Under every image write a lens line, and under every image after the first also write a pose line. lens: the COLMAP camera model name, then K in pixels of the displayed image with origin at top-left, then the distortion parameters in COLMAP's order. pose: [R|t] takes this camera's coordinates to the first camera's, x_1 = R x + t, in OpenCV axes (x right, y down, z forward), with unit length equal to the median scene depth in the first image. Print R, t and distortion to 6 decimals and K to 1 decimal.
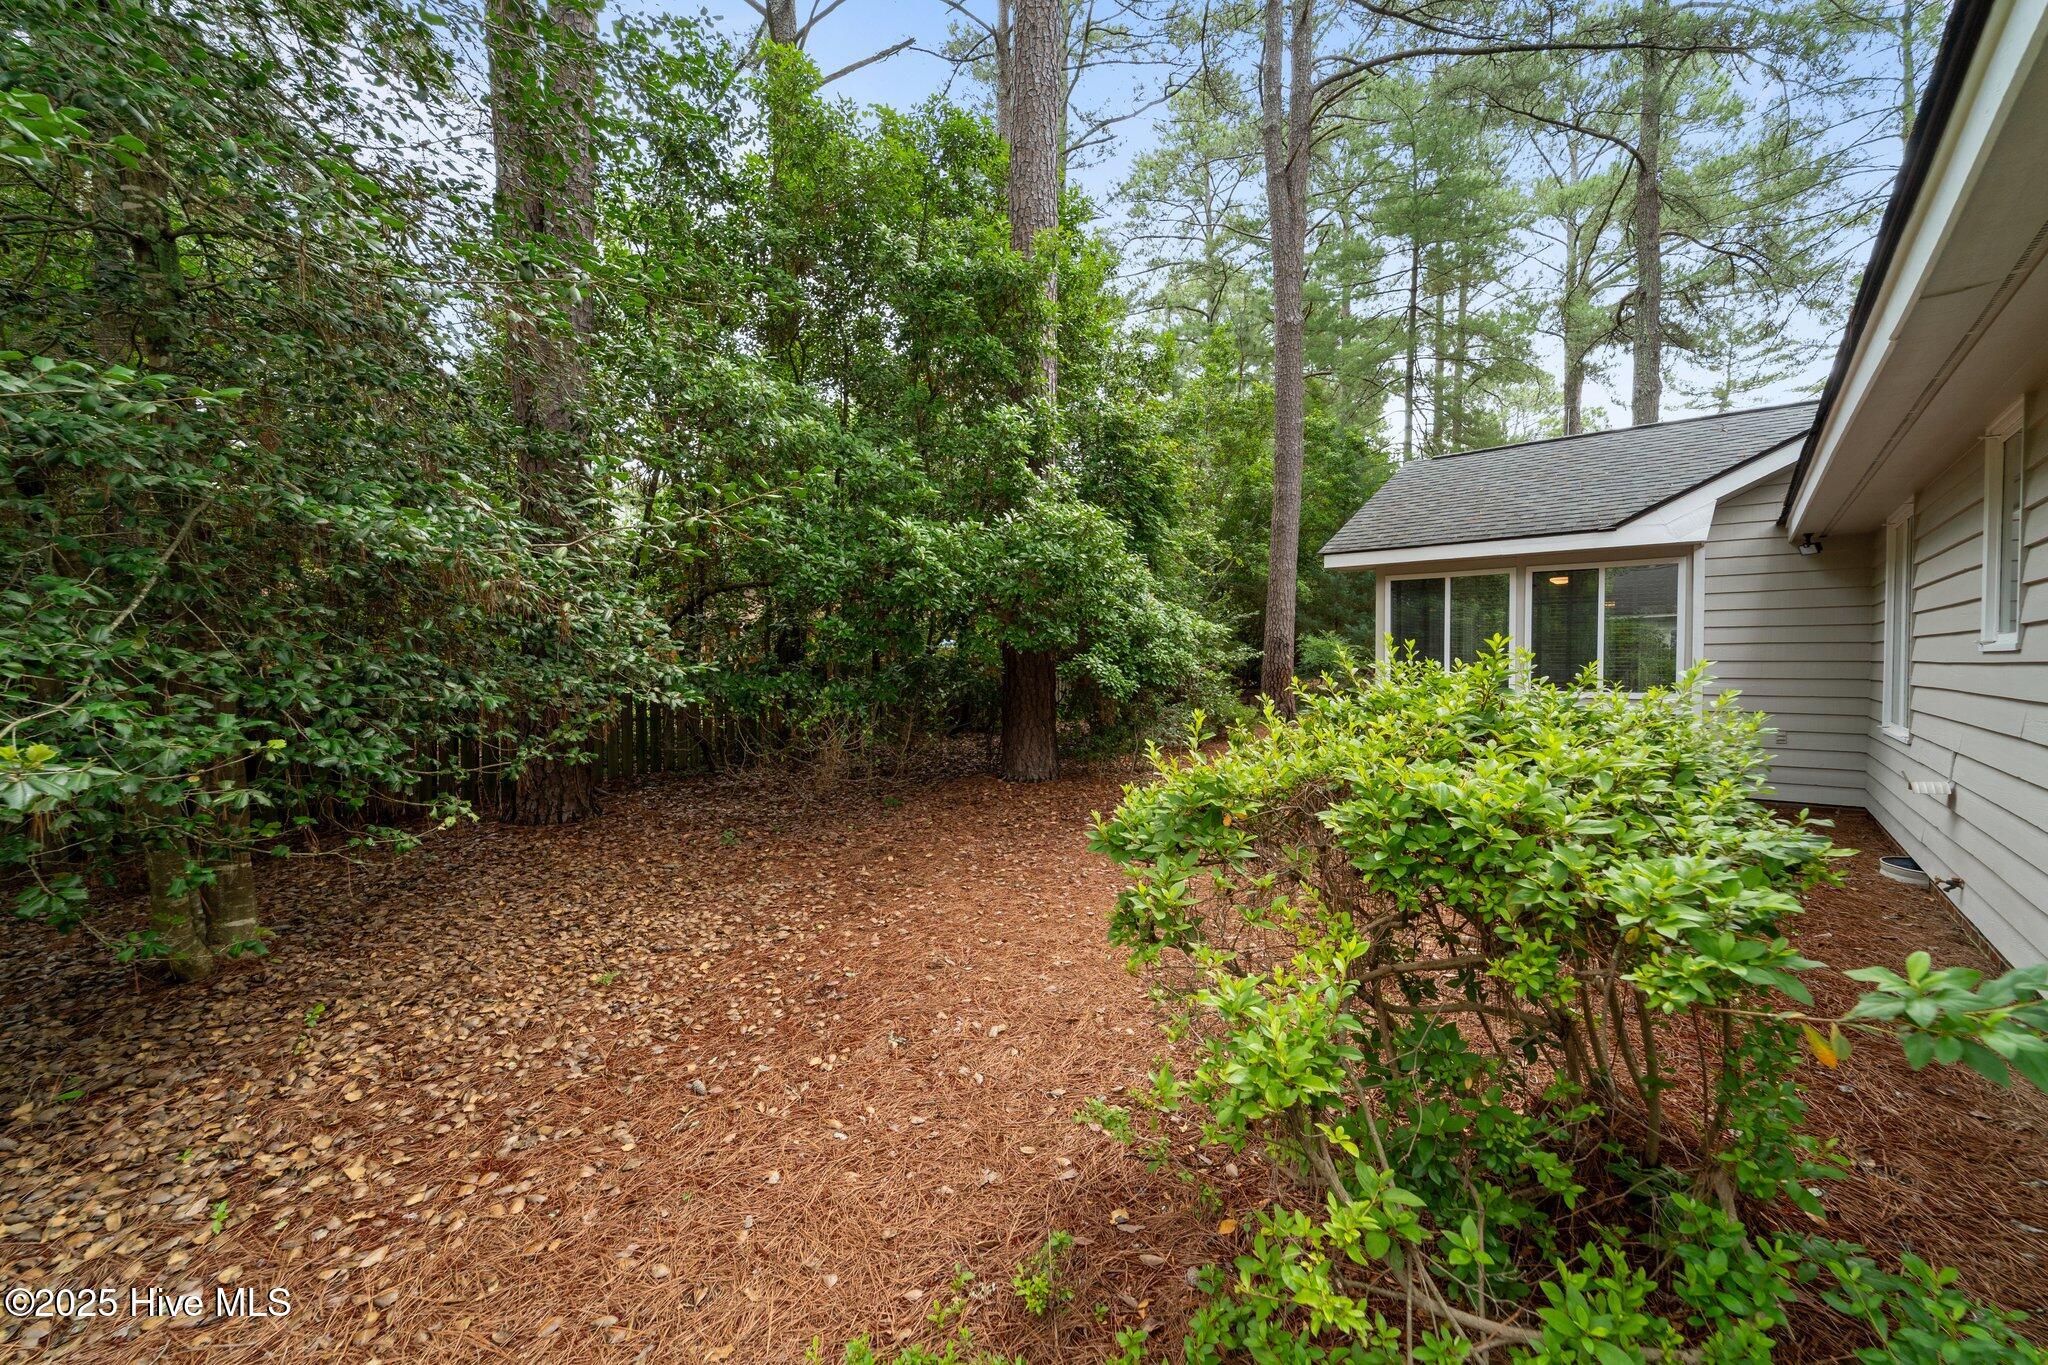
lens RADIAL K [[821.3, 0, 1025.5], [0, 821.3, 675.1], [0, 0, 1]] dist [0.003163, 0.000050]
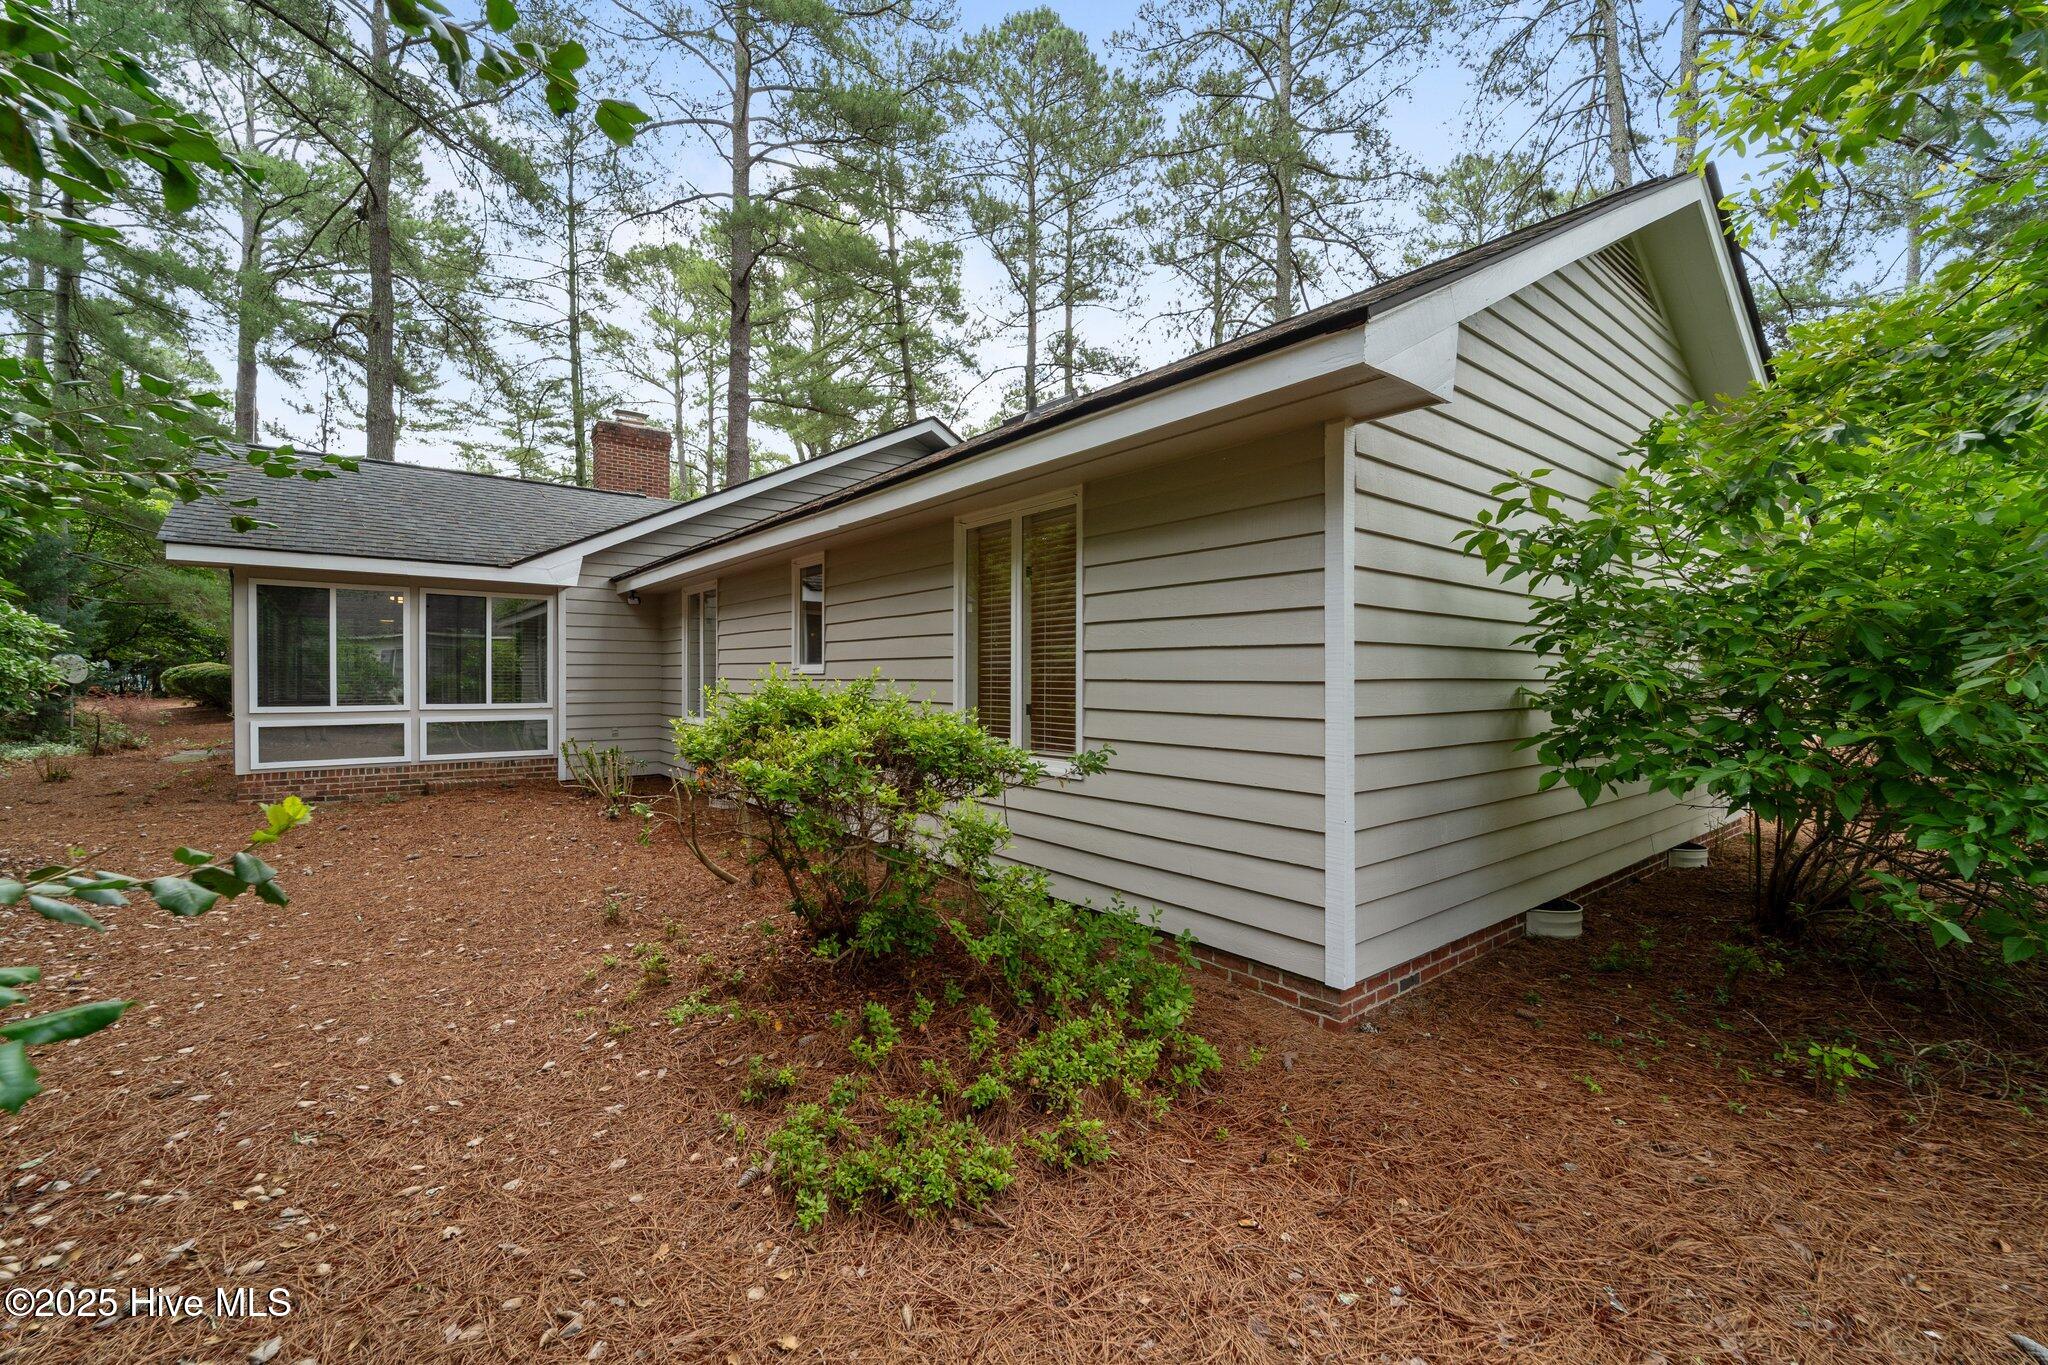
lens RADIAL K [[821.3, 0, 1026.3], [0, 821.3, 684.5], [0, 0, 1]] dist [0.003163, 0.000050]
pose [[0.184426, -0.002507, 0.982843, -0.314888], [0.014660, 0.999893, -0.000200, 0.002986], [-0.982737, 0.014445, 0.184443, 0.055677]]
